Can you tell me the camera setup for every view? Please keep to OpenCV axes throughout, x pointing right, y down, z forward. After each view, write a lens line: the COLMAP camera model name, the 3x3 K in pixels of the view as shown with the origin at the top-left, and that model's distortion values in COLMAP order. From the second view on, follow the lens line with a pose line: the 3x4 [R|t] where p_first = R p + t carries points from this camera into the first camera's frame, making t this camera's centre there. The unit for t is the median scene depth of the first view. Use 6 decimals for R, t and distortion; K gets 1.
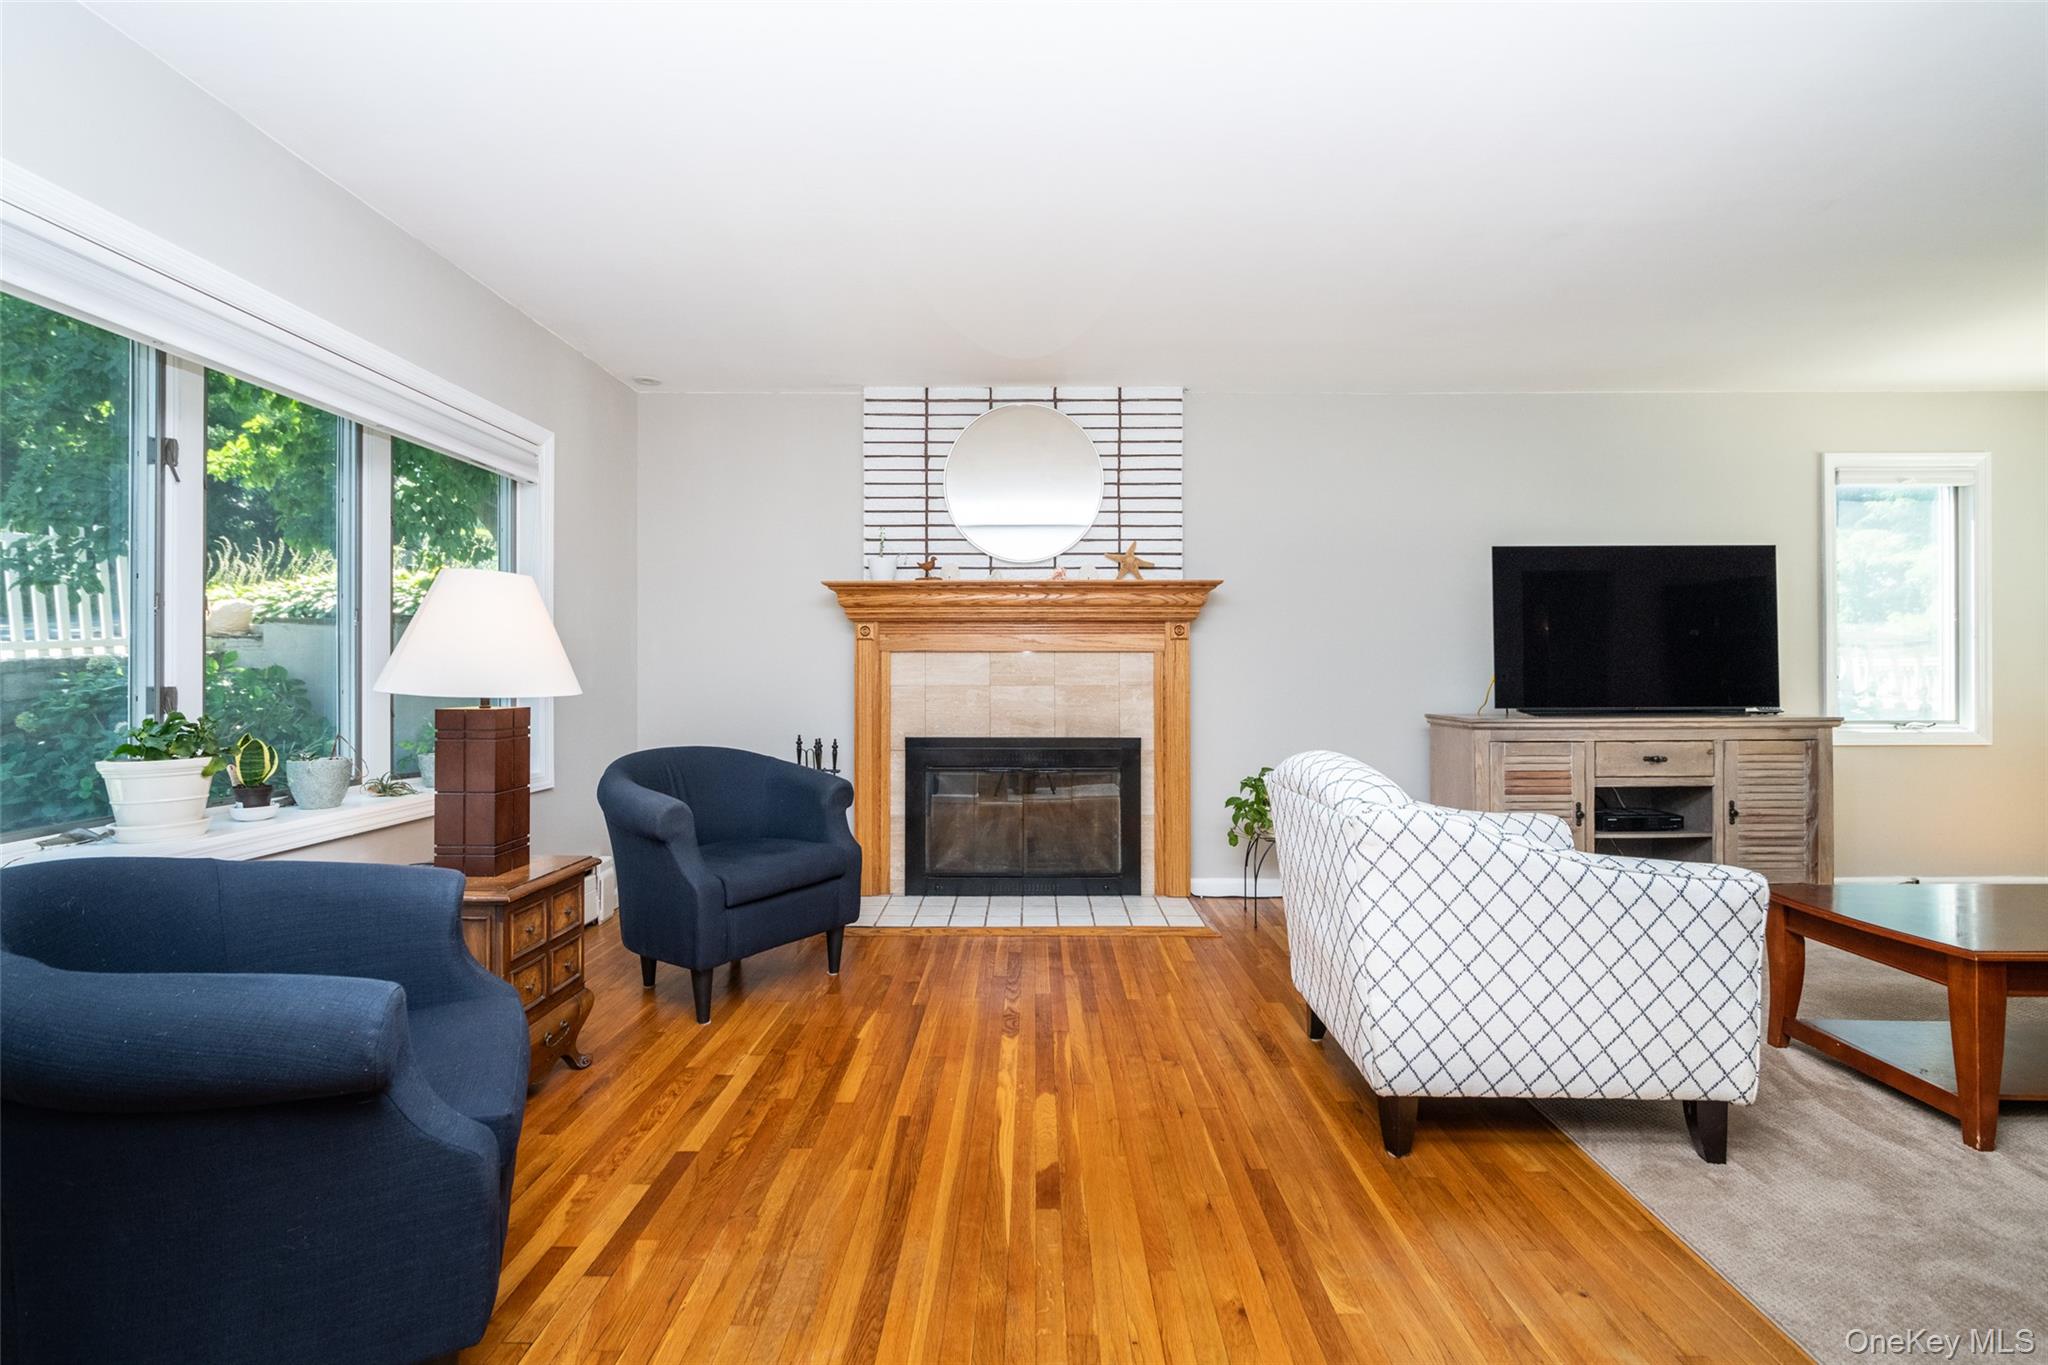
lens RADIAL K [[910.4, 0, 1025.2], [0, 910.4, 669.6], [0, 0, 1]] dist [-0.002464, 0.000951]
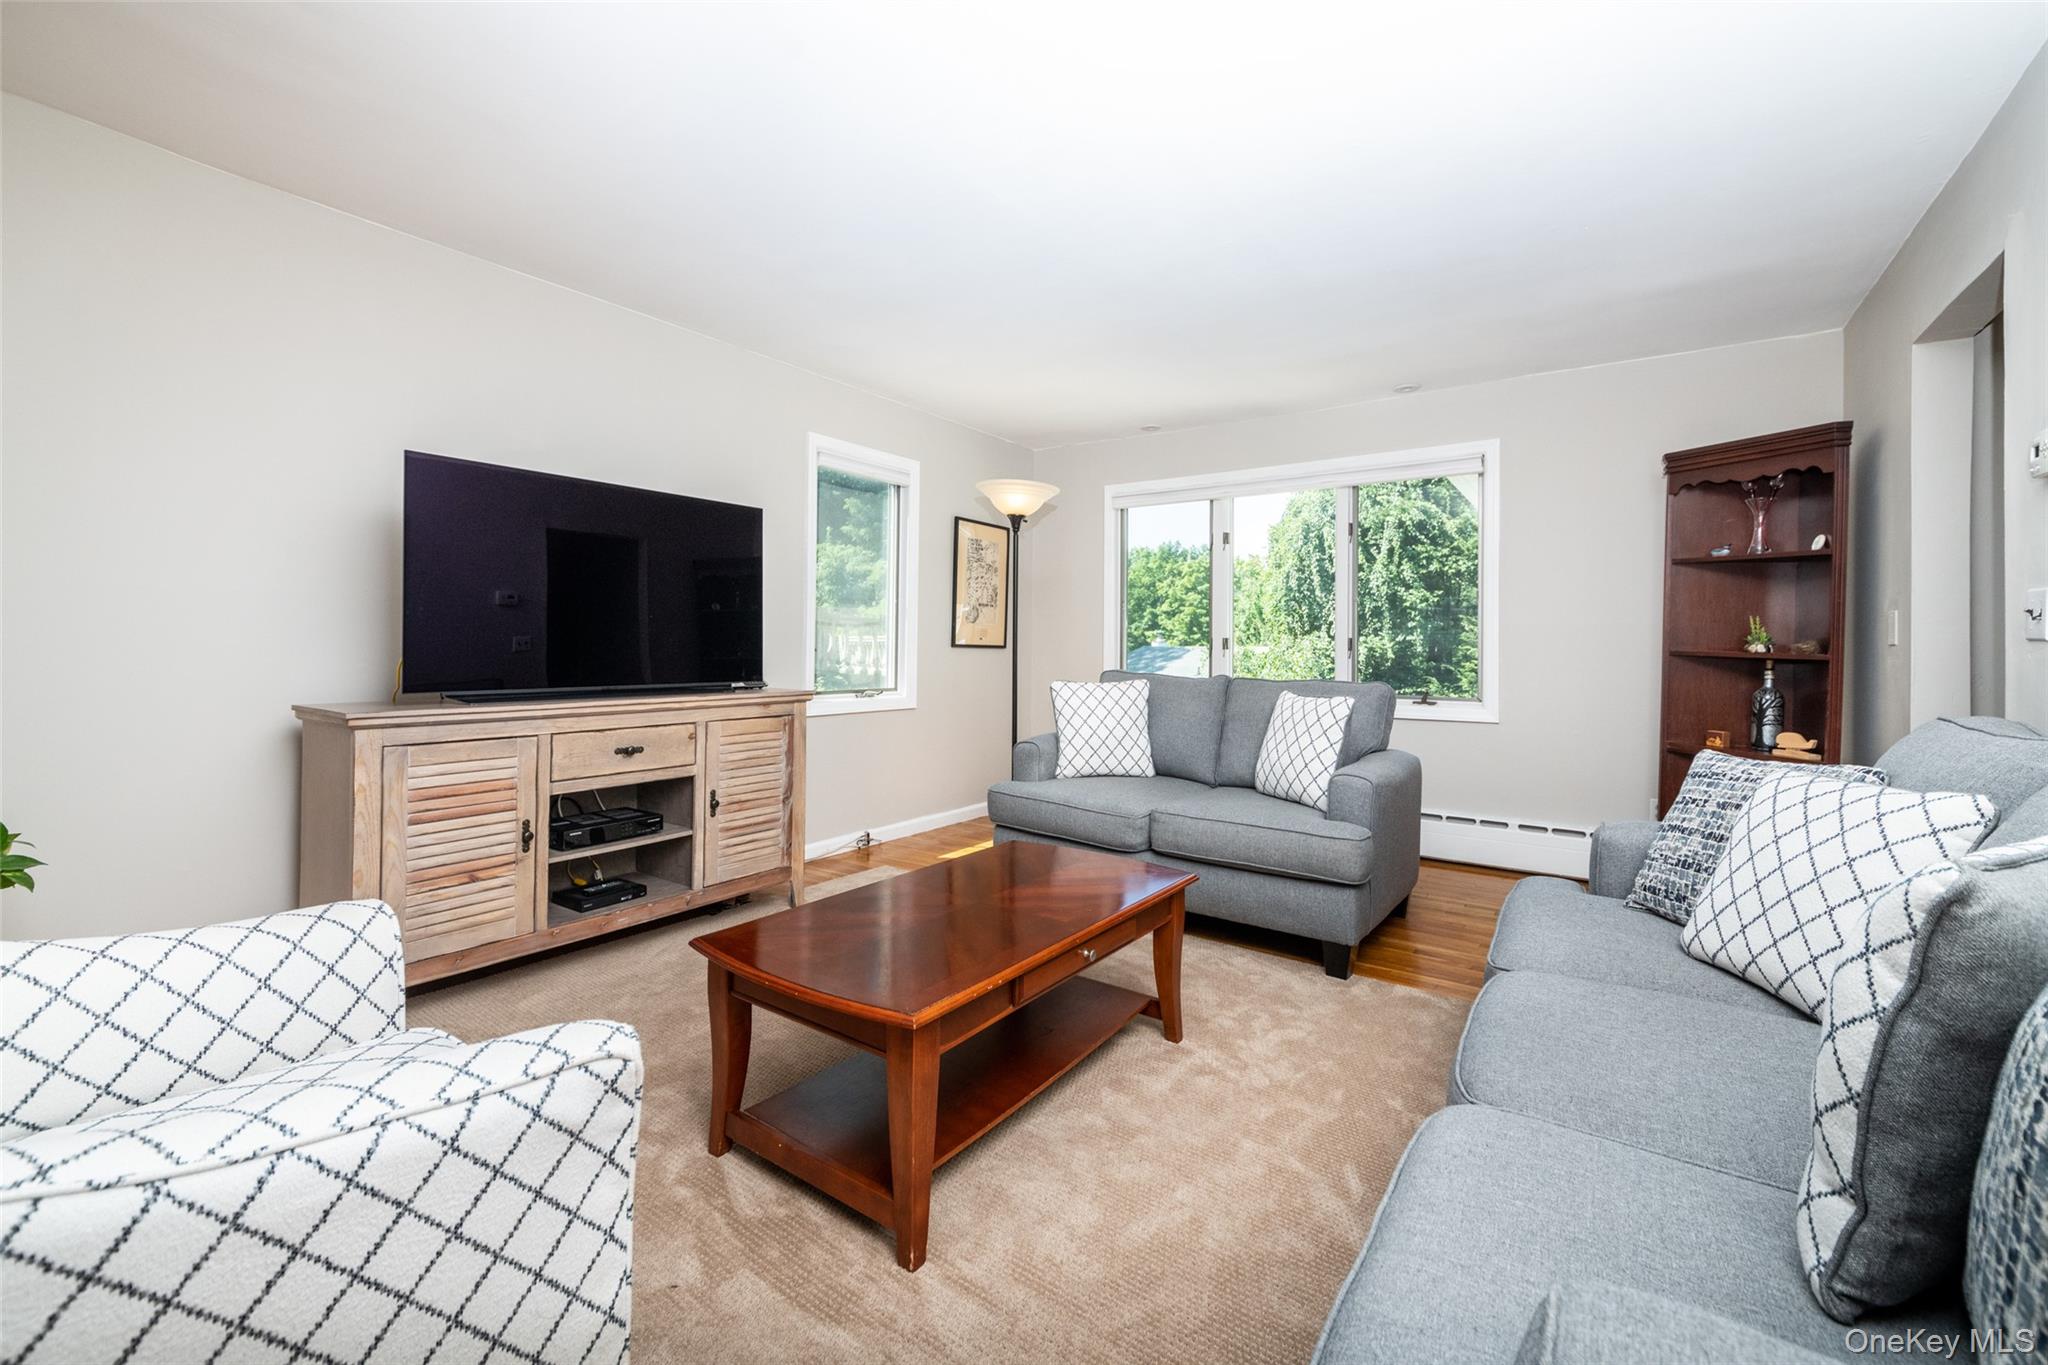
lens RADIAL K [[833.6, 0, 1040.8], [0, 833.6, 639.3], [0, 0, 1]] dist [0.001896, 0.000023]
pose [[0.562940, 0.016181, 0.826339, 0.286070], [-0.014024, 0.999851, -0.010024, 0.002541], [-0.826379, -0.005946, 0.563084, 0.285334]]
